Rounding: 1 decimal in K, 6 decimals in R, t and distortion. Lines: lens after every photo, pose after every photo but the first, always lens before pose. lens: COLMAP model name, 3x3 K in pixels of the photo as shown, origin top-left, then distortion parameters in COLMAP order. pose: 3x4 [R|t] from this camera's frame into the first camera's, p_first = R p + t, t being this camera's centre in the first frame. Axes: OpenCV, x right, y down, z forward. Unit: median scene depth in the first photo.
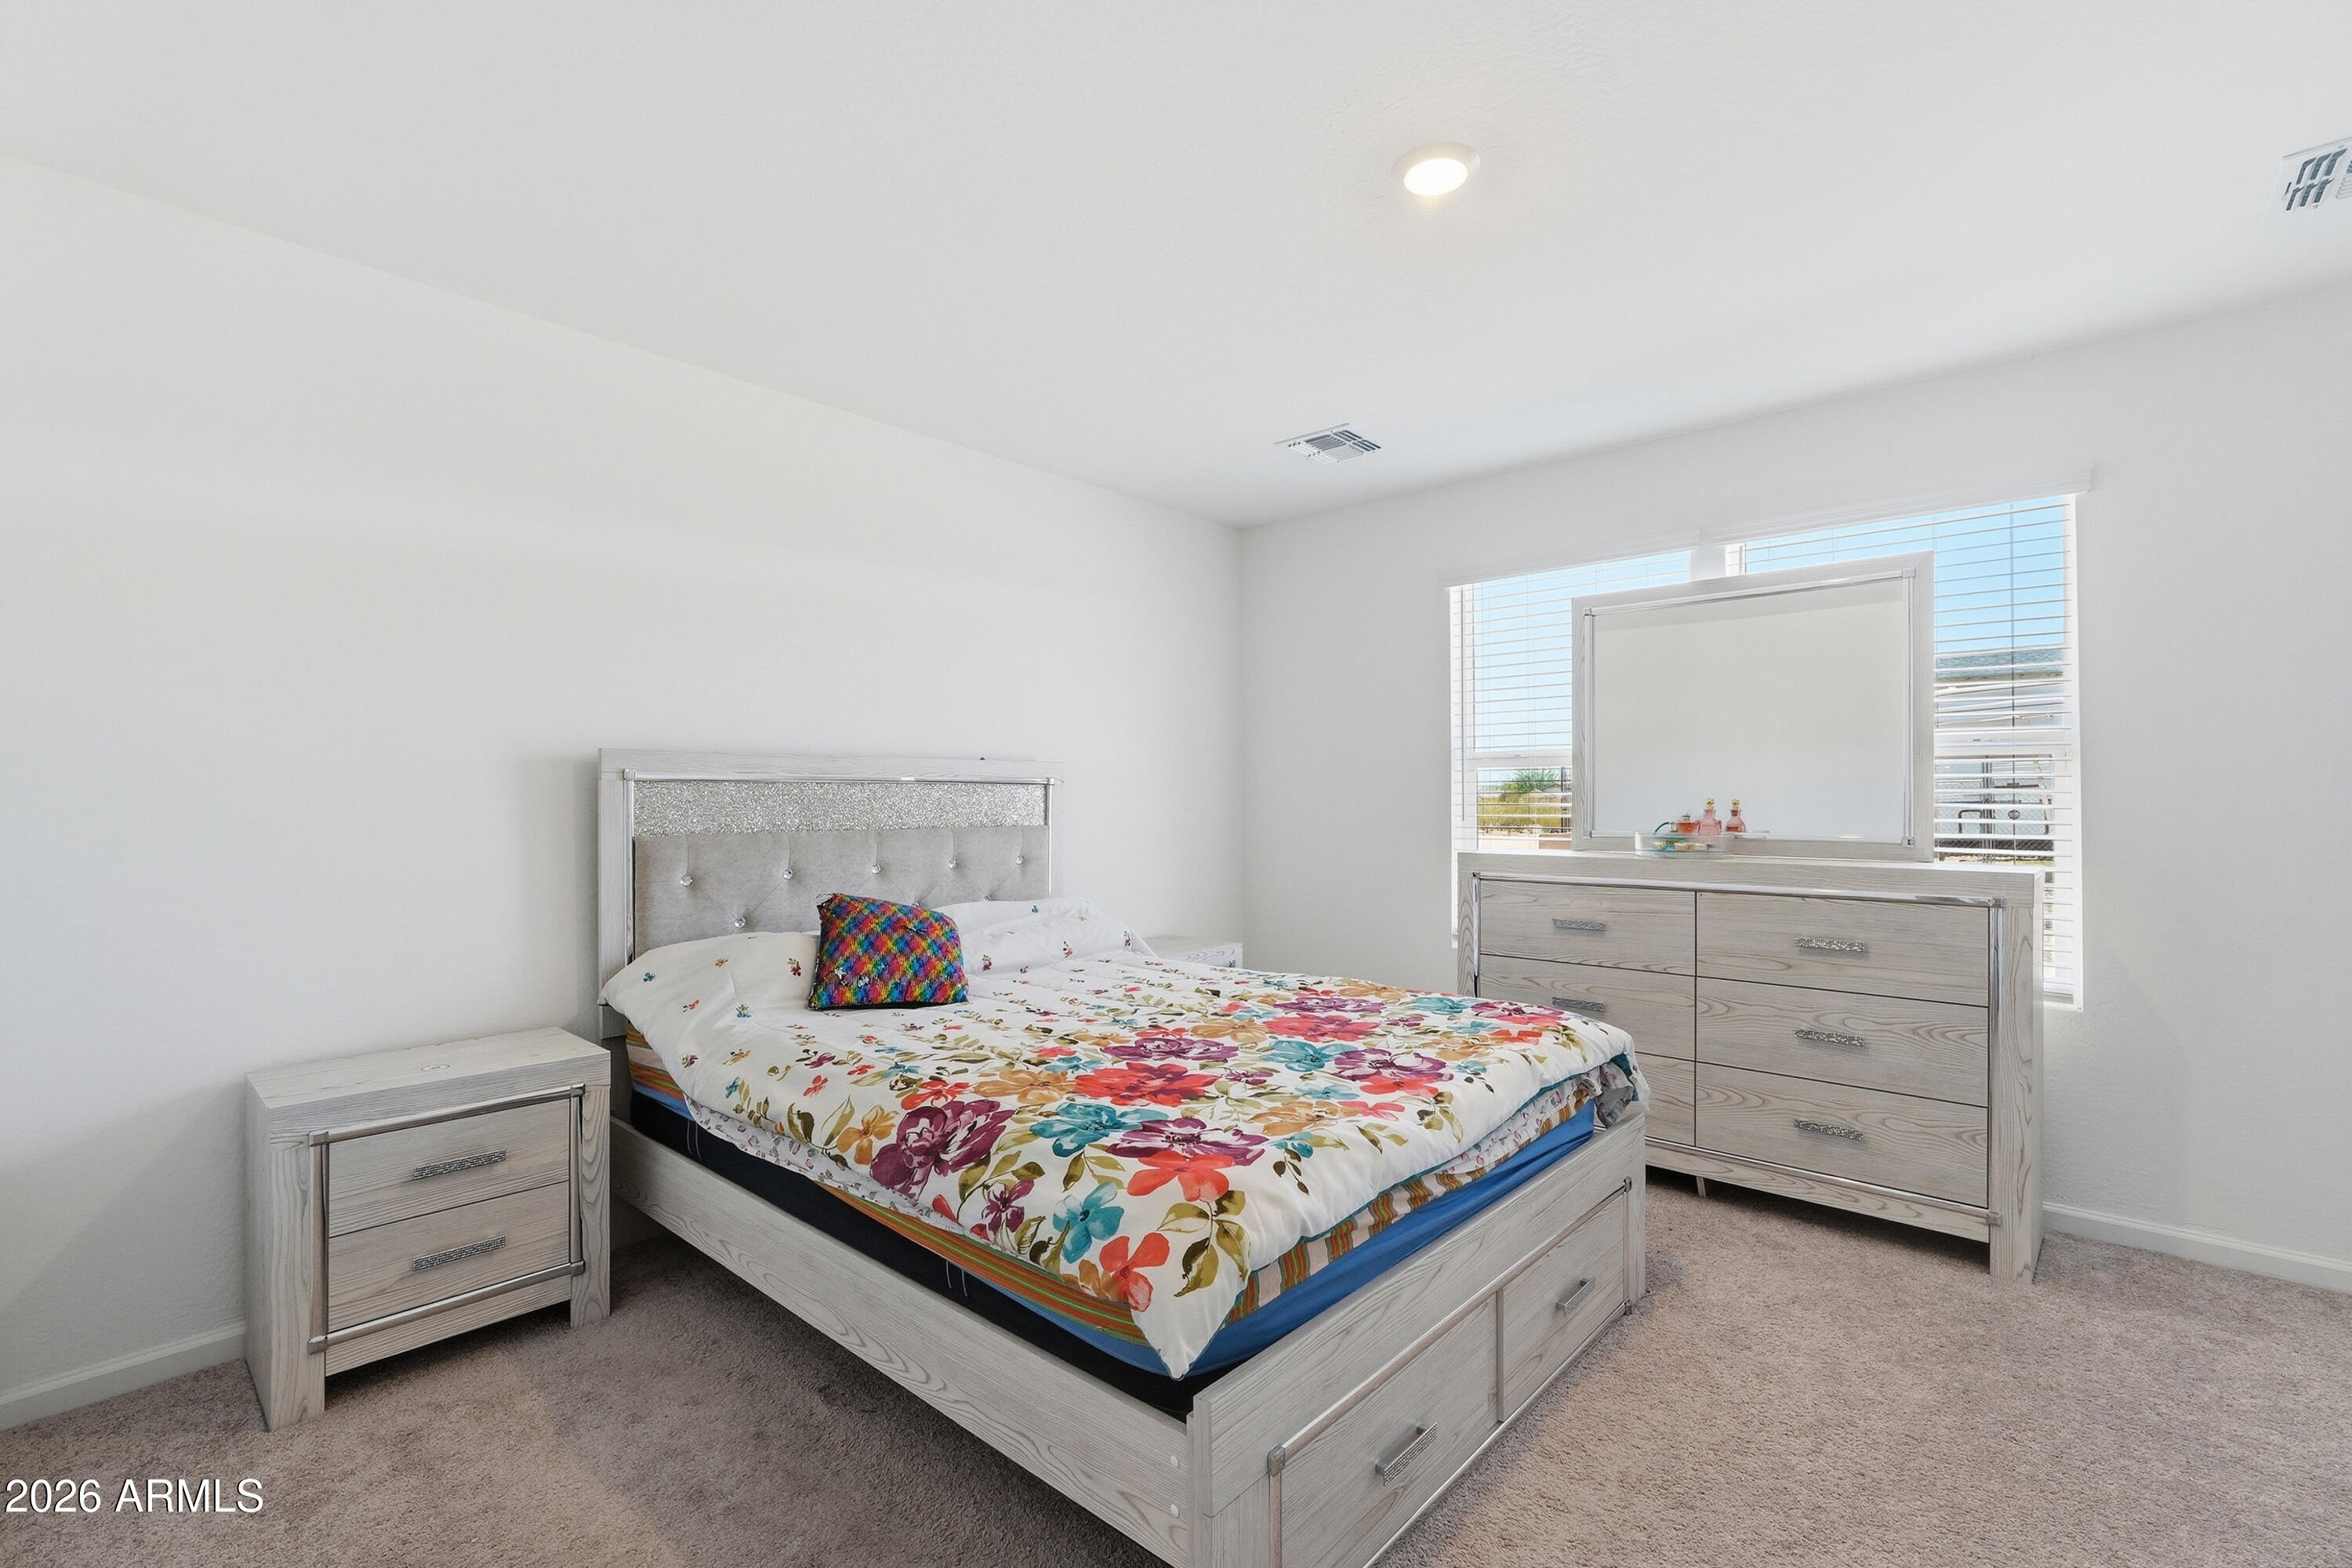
lens RADIAL K [[1047.4, 0, 1179.9], [0, 1047.4, 795.1], [0, 0, 1]] dist [-0.000985, 0.000311]
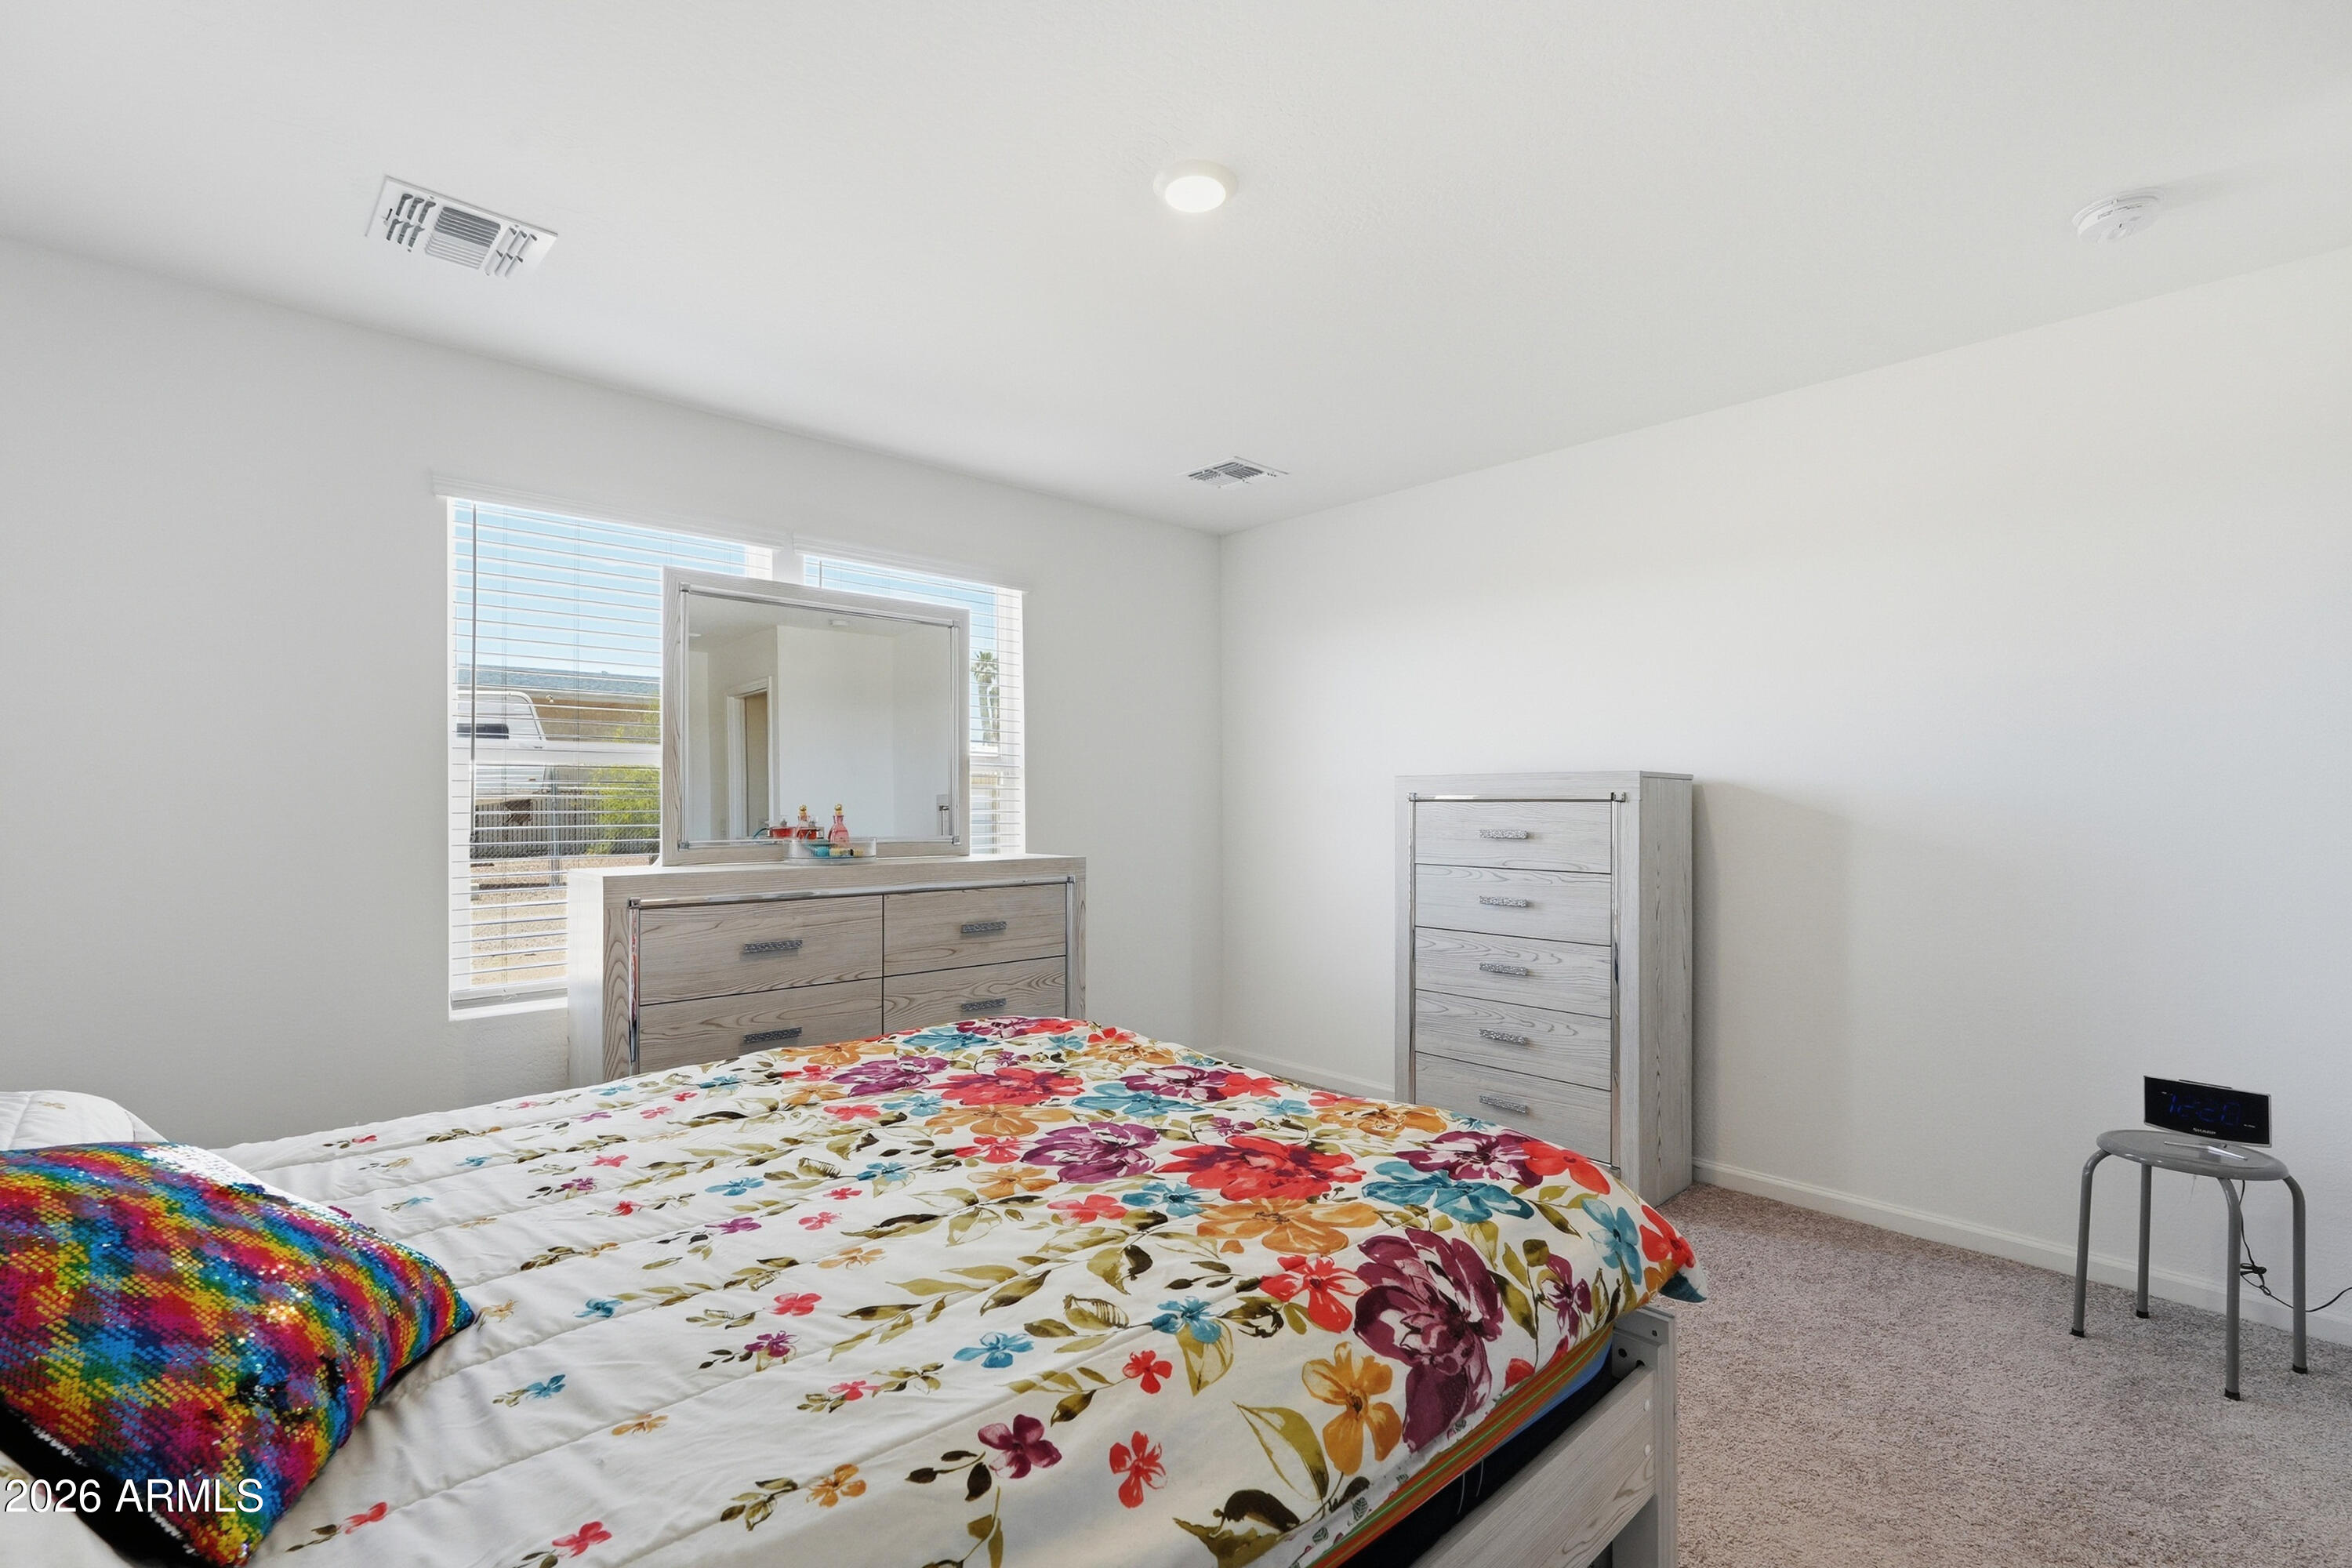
lens RADIAL K [[1047.4, 0, 1179.1], [0, 1047.4, 797.6], [0, 0, 1]] dist [-0.000985, 0.000311]
pose [[0.081064, 0.010572, 0.996653, -0.824584], [-0.003975, 0.999939, -0.010283, 0.009505], [-0.996701, -0.003128, 0.081101, 1.008901]]
